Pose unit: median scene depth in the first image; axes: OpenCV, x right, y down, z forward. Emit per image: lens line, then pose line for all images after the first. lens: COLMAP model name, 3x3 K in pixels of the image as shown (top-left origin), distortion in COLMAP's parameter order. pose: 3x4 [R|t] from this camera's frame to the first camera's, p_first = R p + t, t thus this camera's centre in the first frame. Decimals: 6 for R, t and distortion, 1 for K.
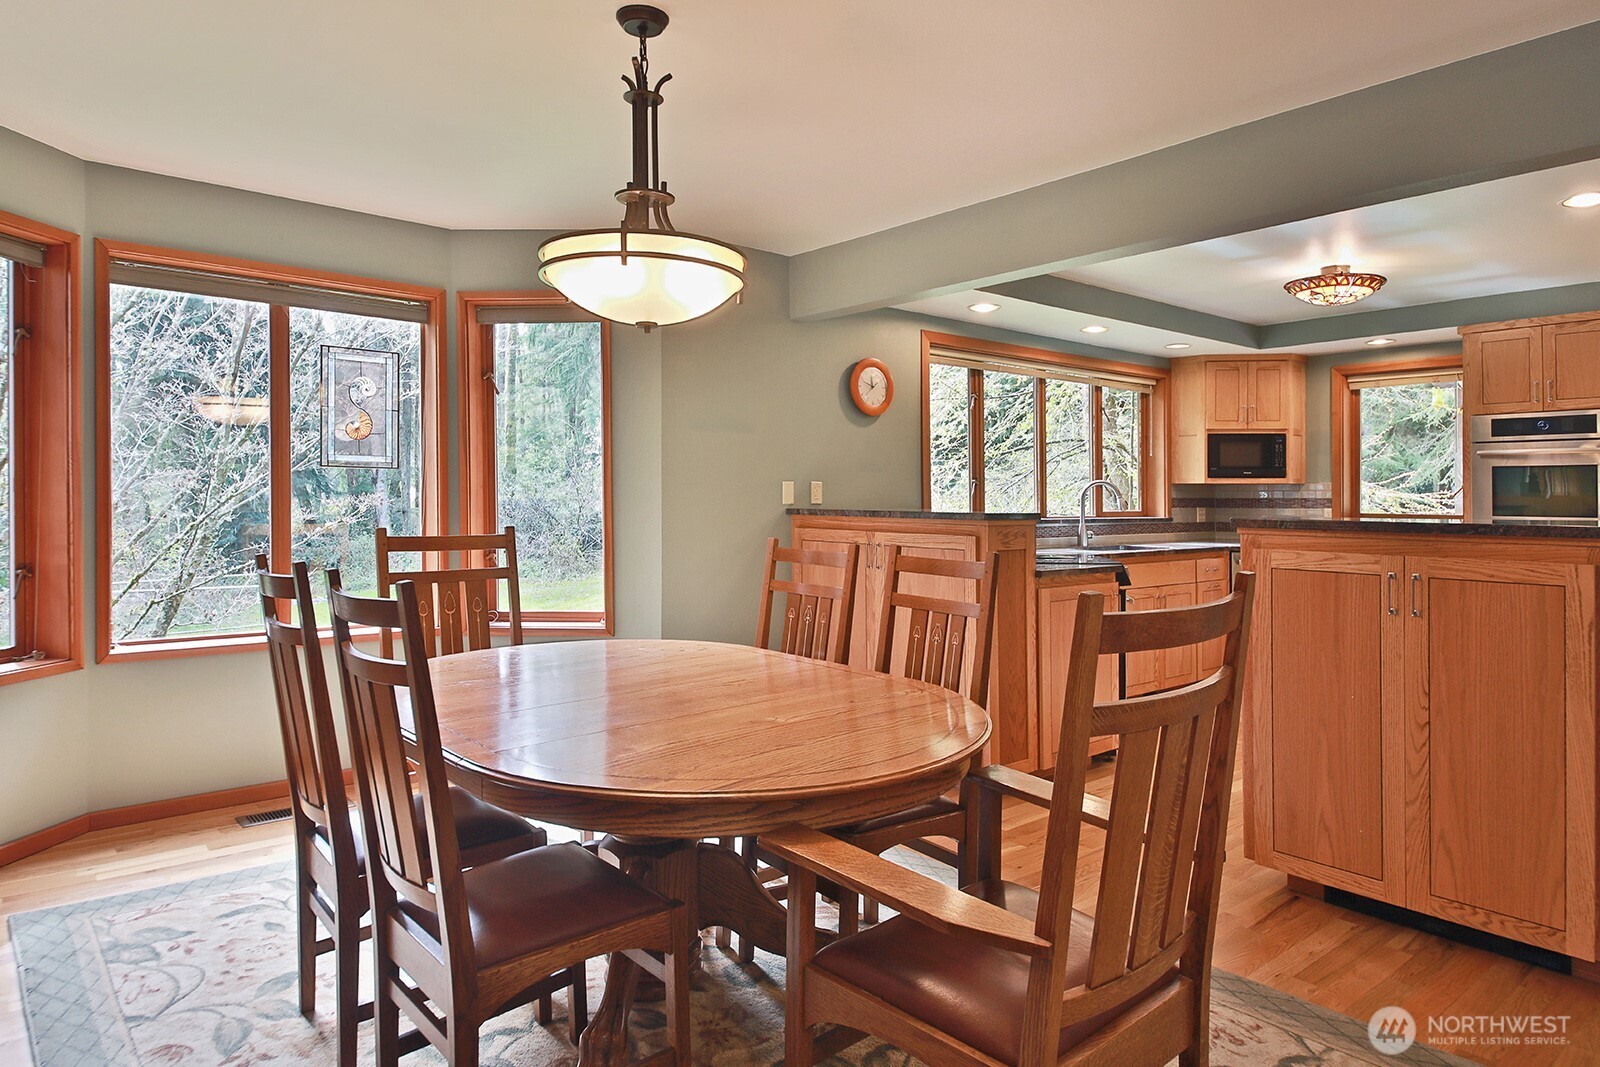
lens RADIAL K [[961.5, 0, 794.5], [0, 961.5, 489.7], [0, 0, 1]] dist [0.032566, -0.000846]
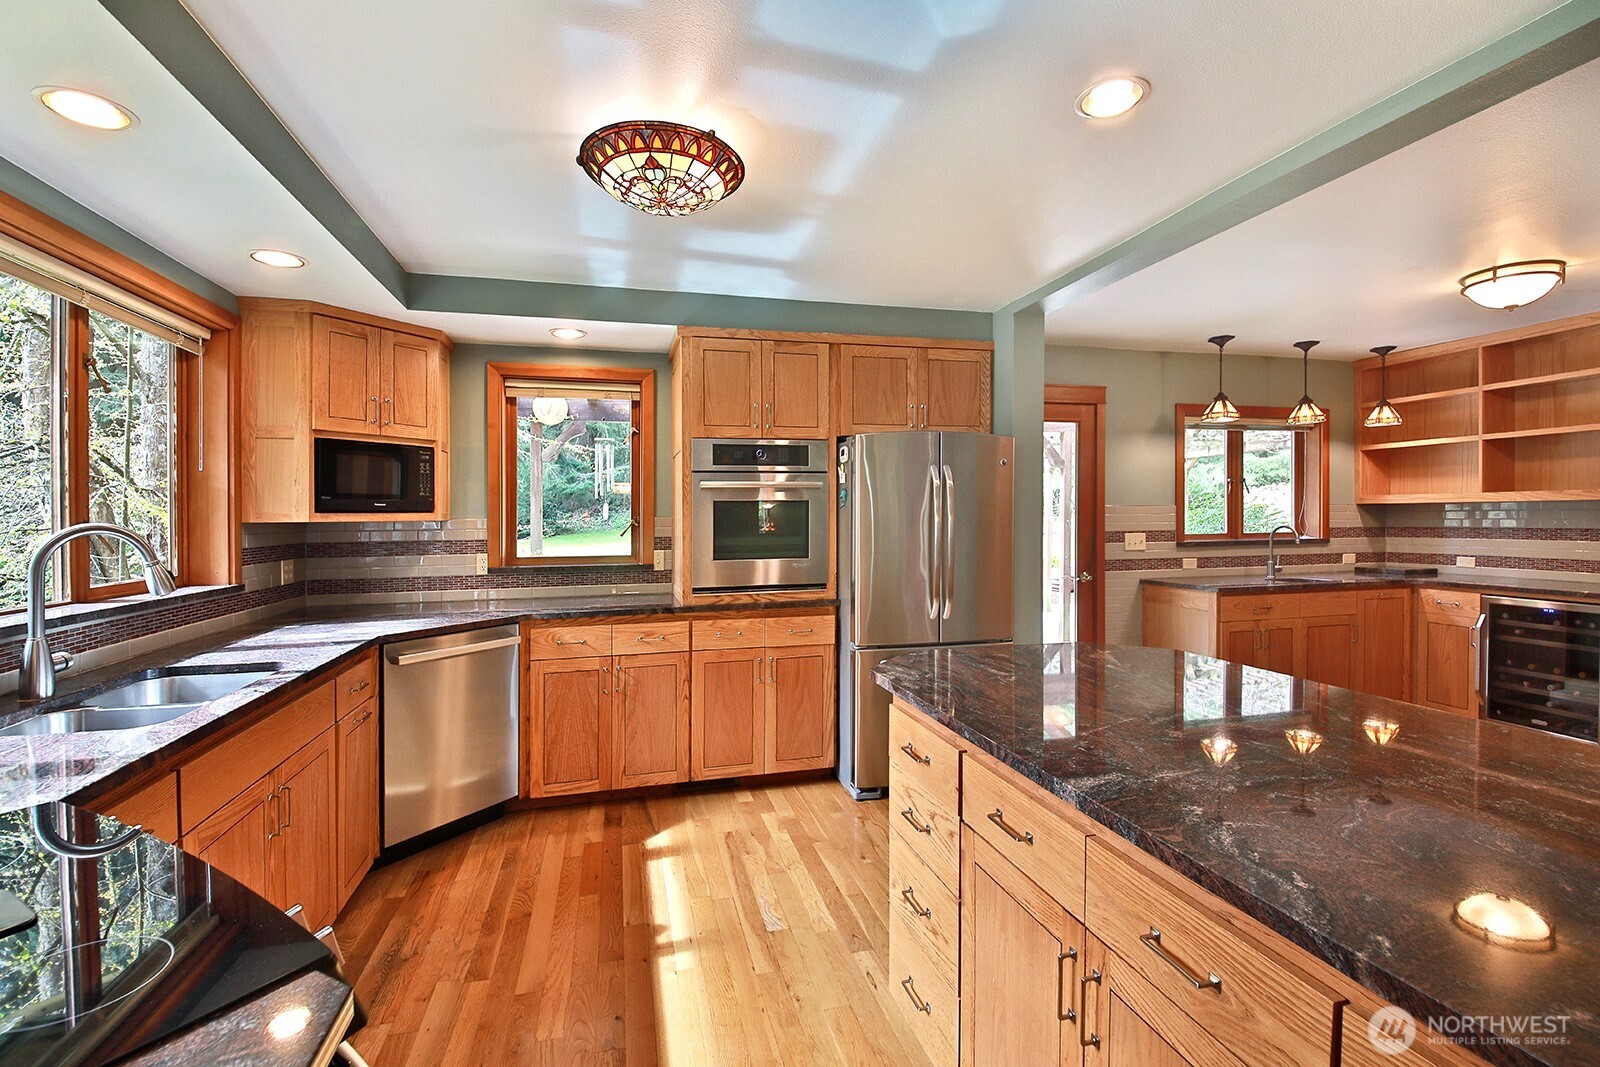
lens RADIAL K [[719.3, 0, 798.5], [0, 719.3, 510.8], [0, 0, 1]] dist [0.034612, -0.037918]
pose [[0.435716, -0.004194, 0.900074, 0.157587], [0.004037, 0.999988, 0.002705, -0.013445], [-0.900075, 0.002455, 0.435728, 0.541261]]
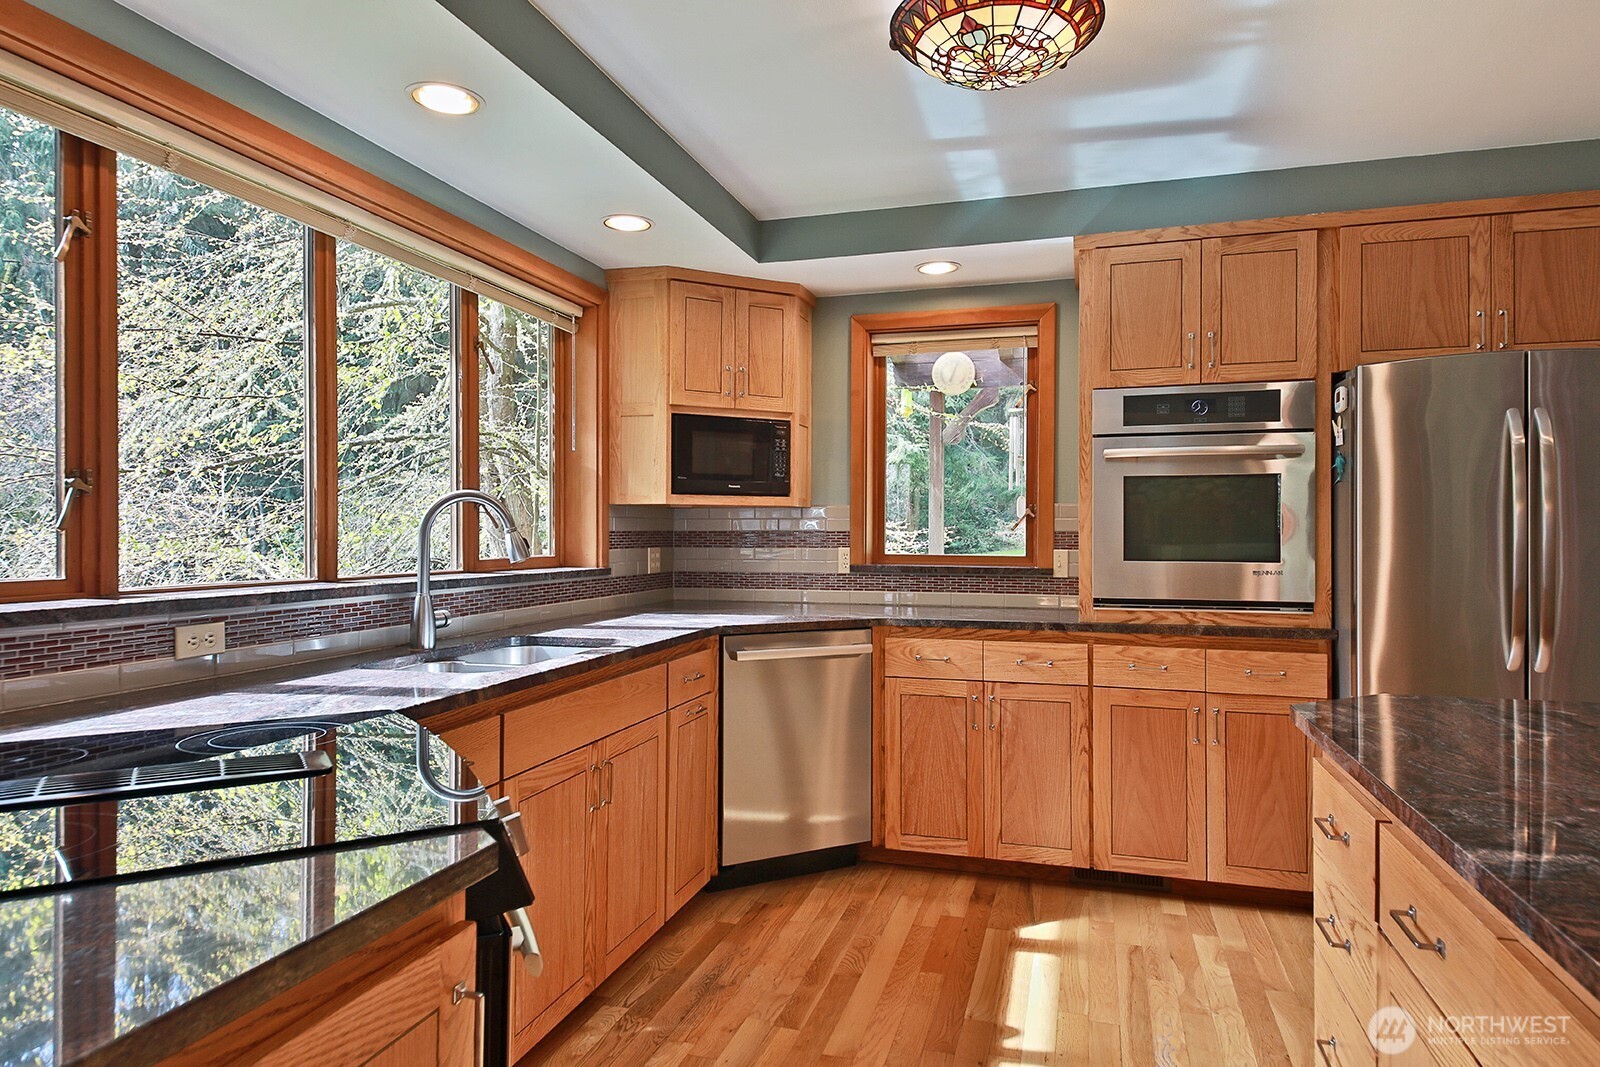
lens RADIAL K [[1000.3, 0, 785.0], [0, 1000.3, 510.3], [0, 0, 1]] dist [0.038327, -0.002382]
pose [[0.839707, 0.009091, 0.542964, 0.173234], [-0.002977, 0.999922, -0.012137, 0.003677], [-0.543032, 0.008575, 0.839668, 0.488543]]
